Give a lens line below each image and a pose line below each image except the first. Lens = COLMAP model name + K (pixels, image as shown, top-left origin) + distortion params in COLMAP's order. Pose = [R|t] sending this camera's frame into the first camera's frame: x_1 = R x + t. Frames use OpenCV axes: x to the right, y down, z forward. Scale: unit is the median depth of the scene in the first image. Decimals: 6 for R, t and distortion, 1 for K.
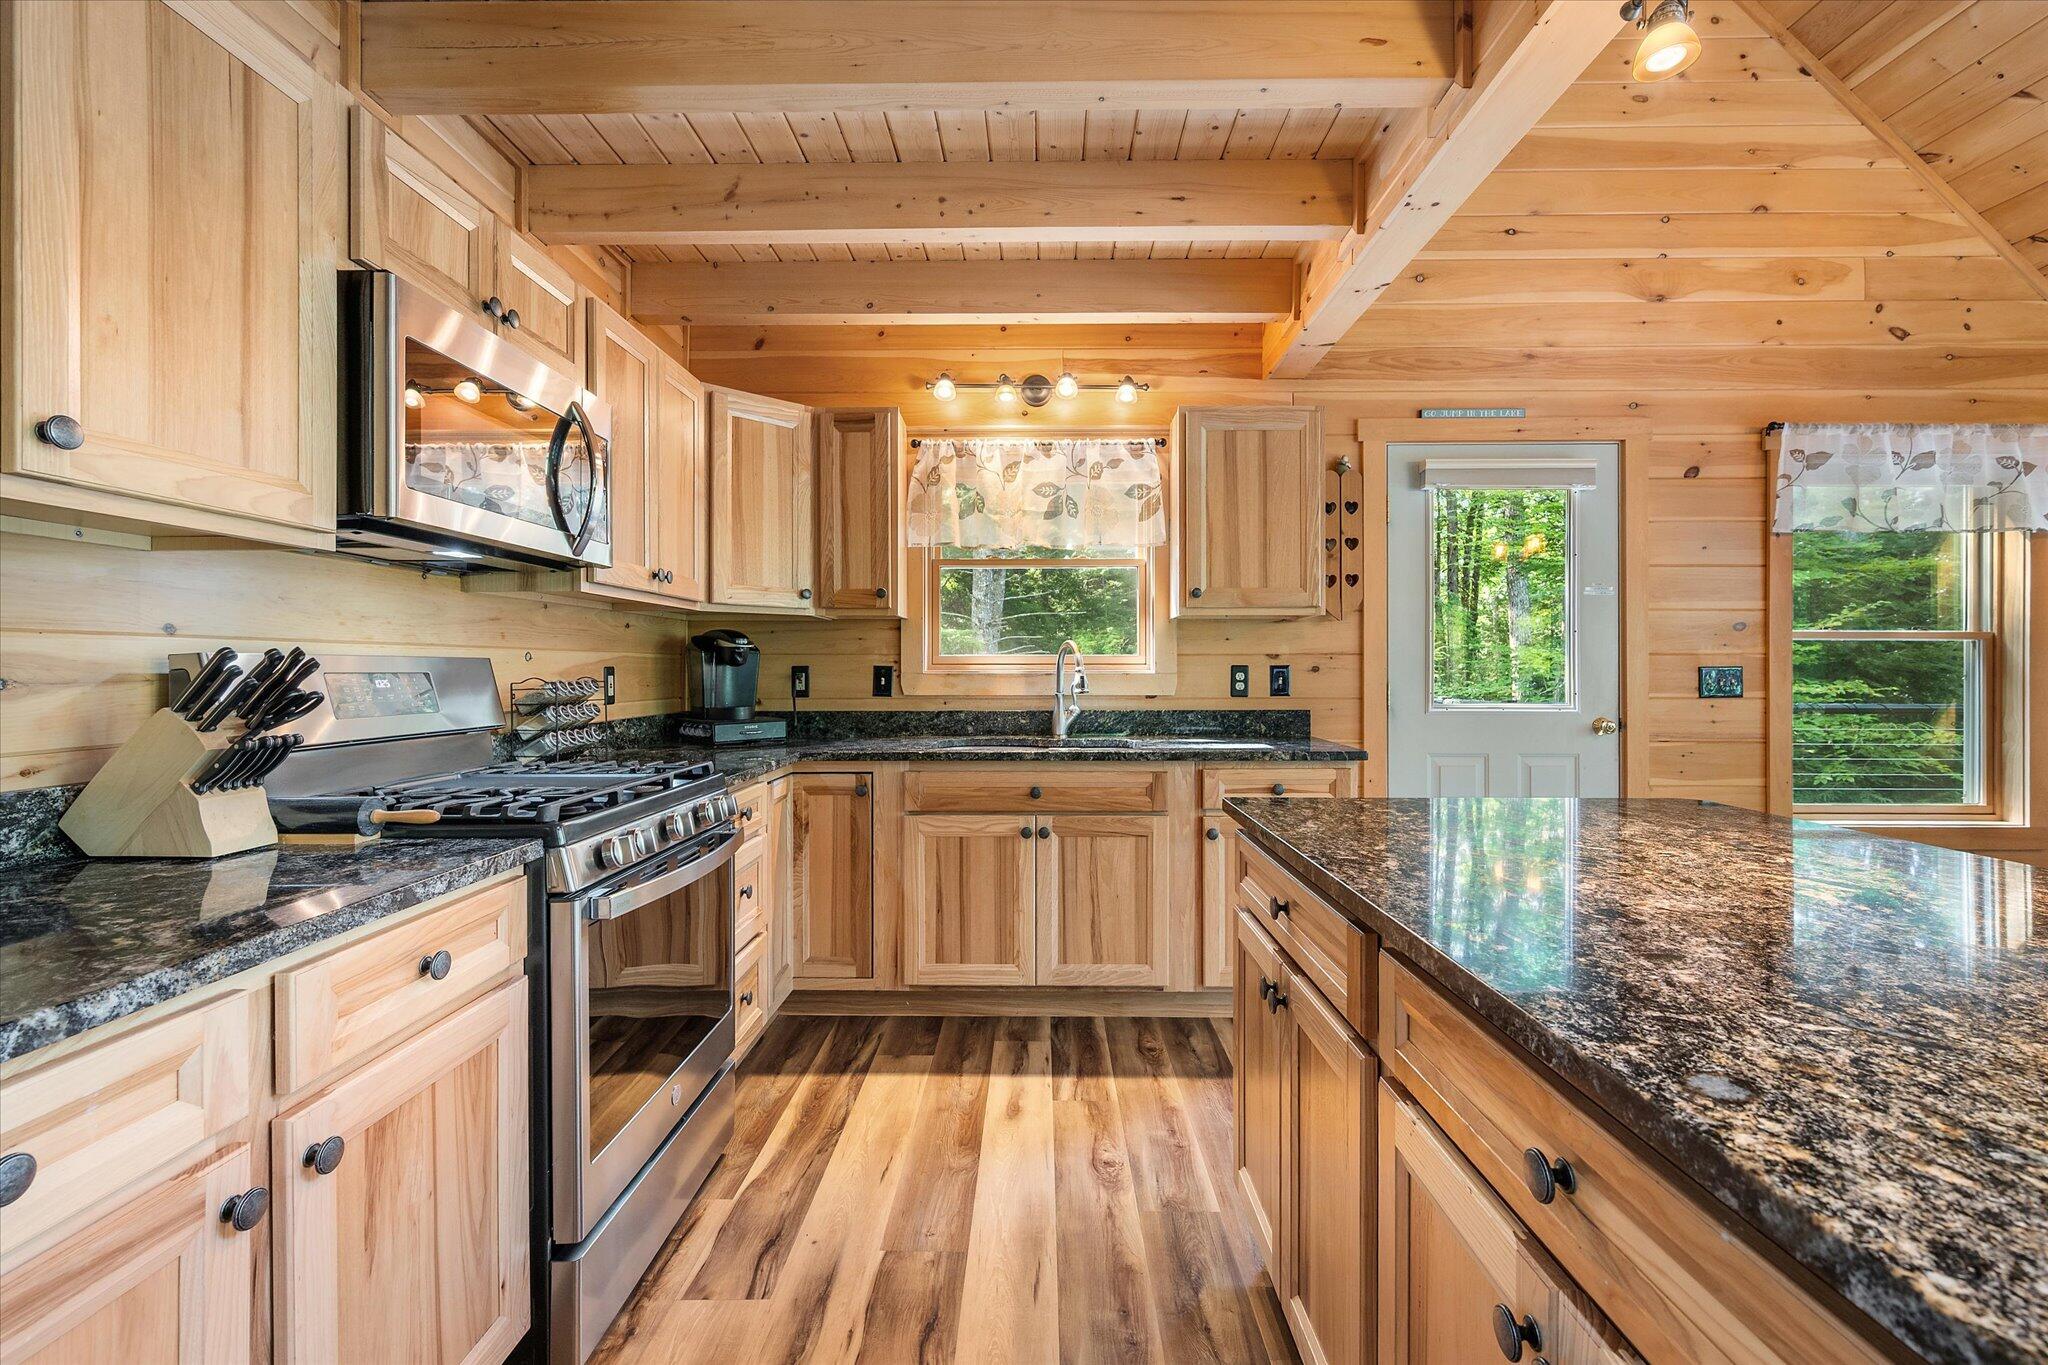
lens RADIAL K [[893.5, 0, 1028.1], [0, 893.5, 664.7], [0, 0, 1]] dist [-0.001830, -0.000356]
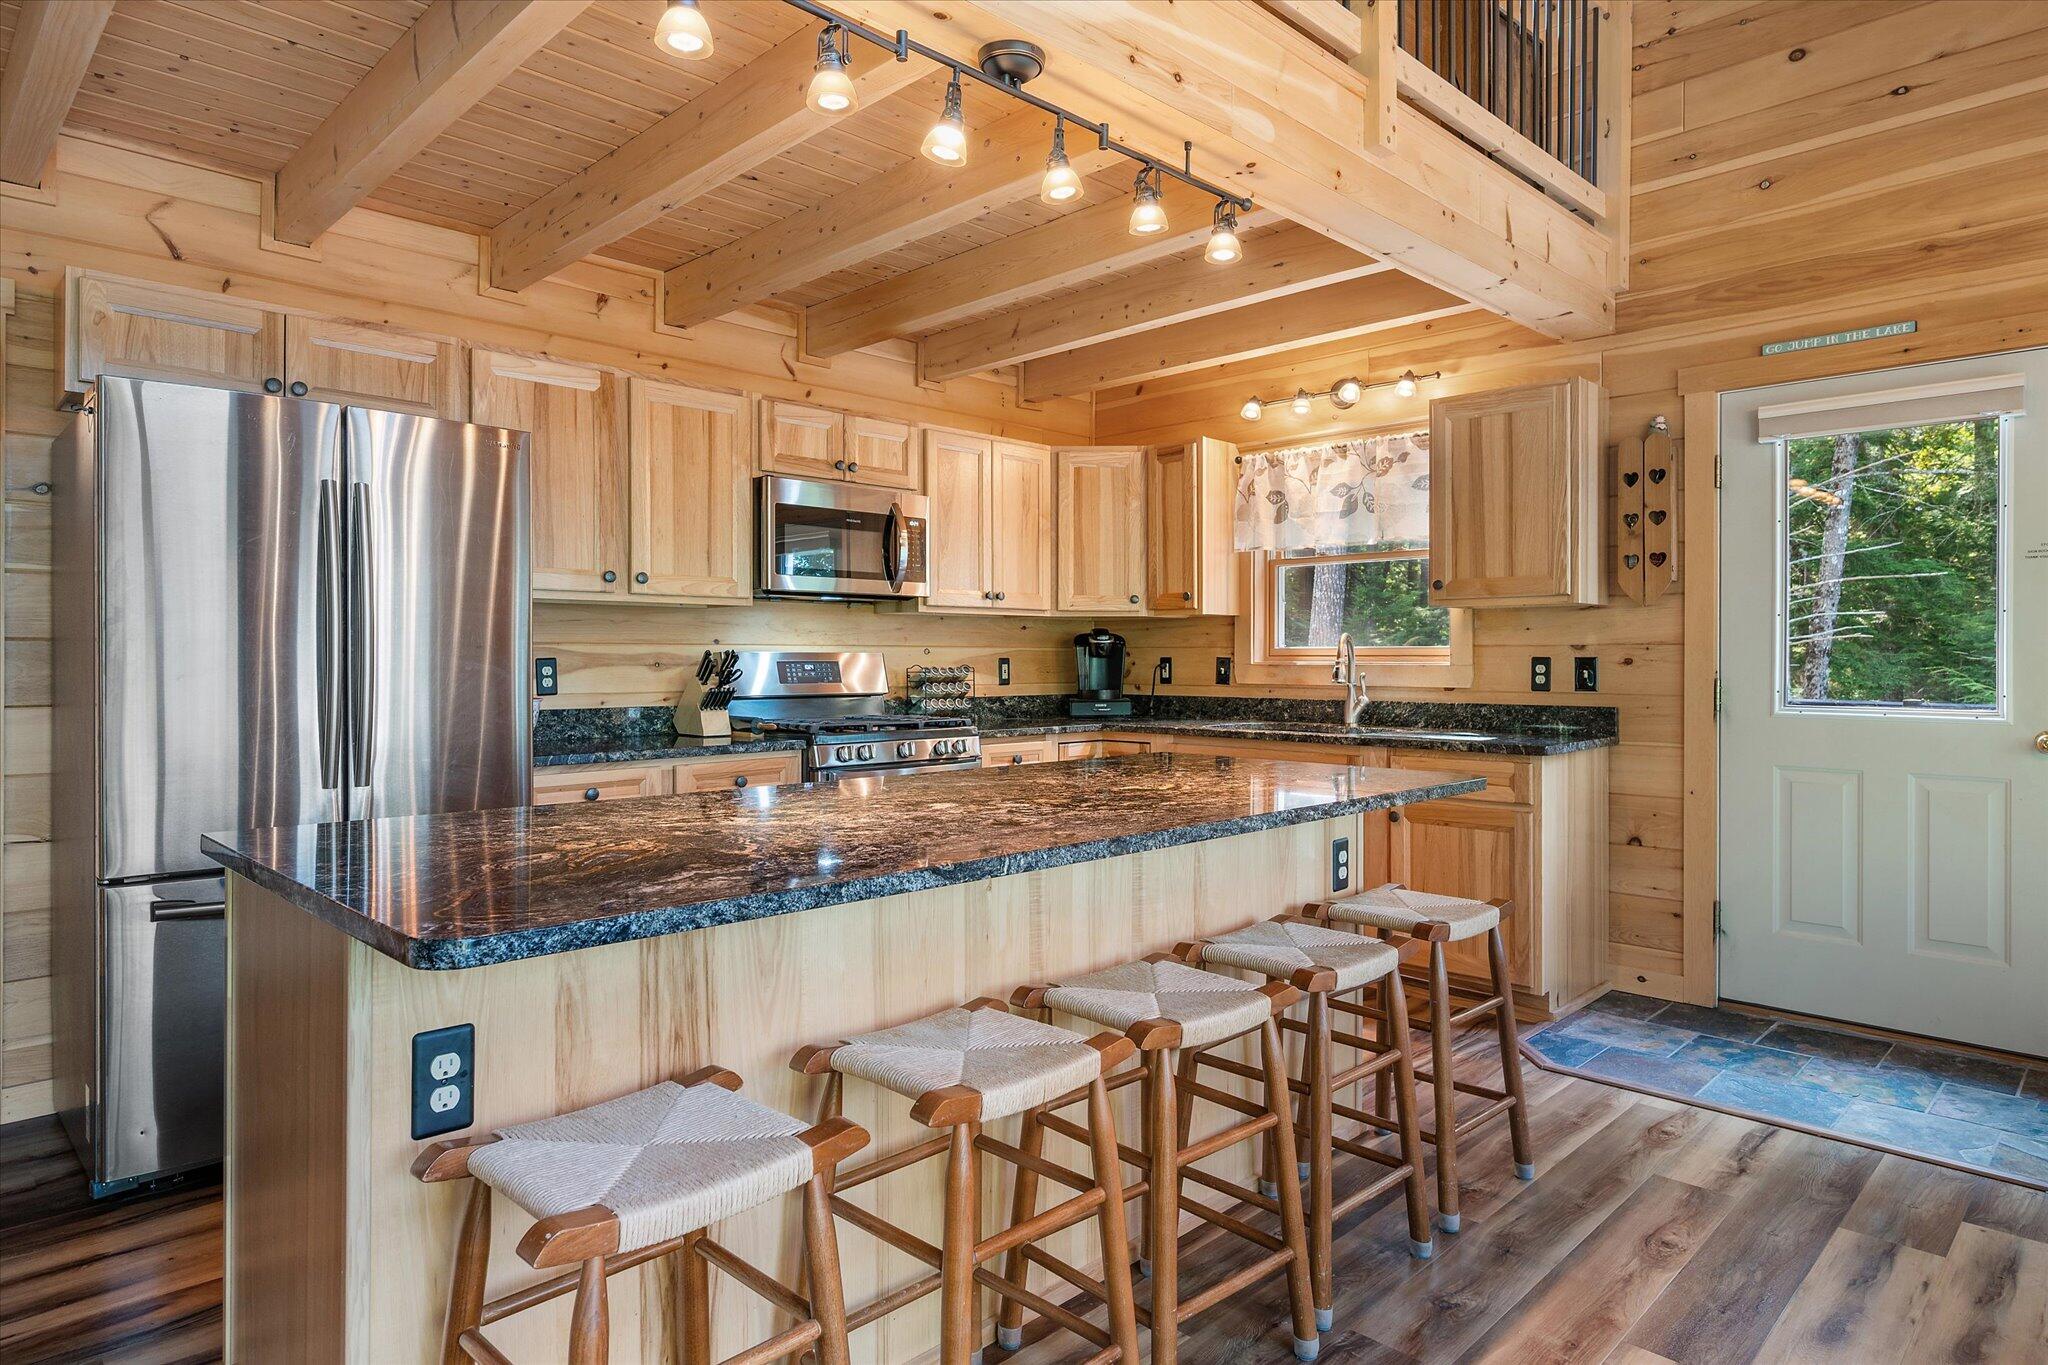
lens RADIAL K [[1182.9, 0, 1024.4], [0, 1182.9, 654.7], [0, 0, 1]] dist [0.001913, -0.000362]
pose [[0.712259, -0.000614, -0.701916, 0.772978], [0.001055, 0.999999, 0.000195, -0.002737], [0.701916, -0.000880, 0.712259, -0.269243]]
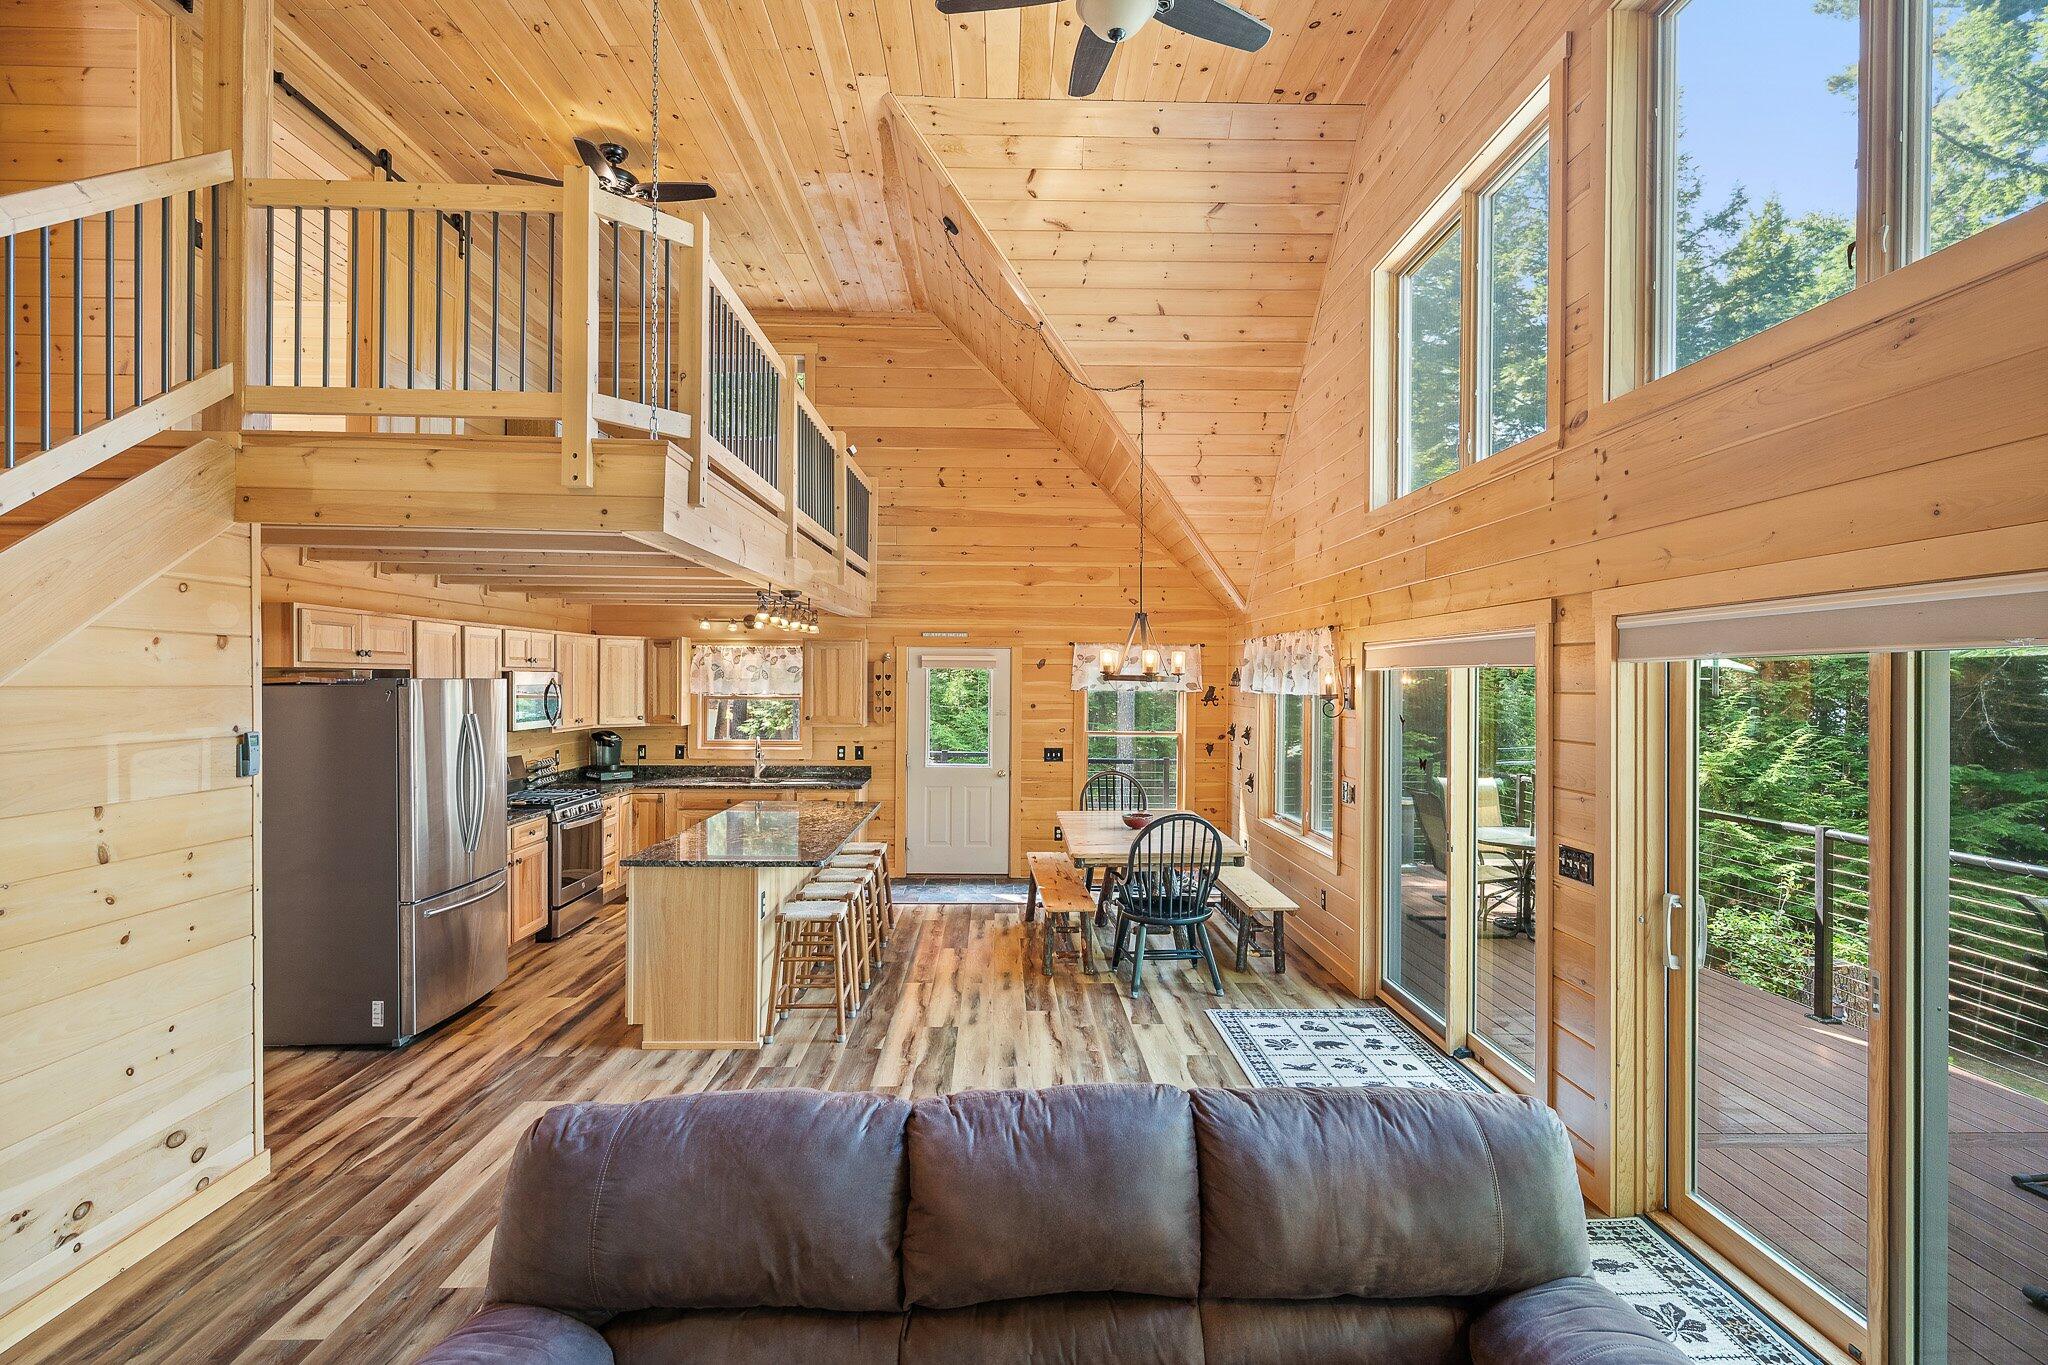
lens RADIAL K [[997.1, 0, 1025.2], [0, 997.1, 682.3], [0, 0, 1]] dist [0.003973, 0.000029]
pose [[0.999304, 0.007927, 0.036447, 0.651840], [-0.008249, 0.999928, 0.008691, -0.198156], [-0.036375, -0.008985, 0.999298, -1.626425]]
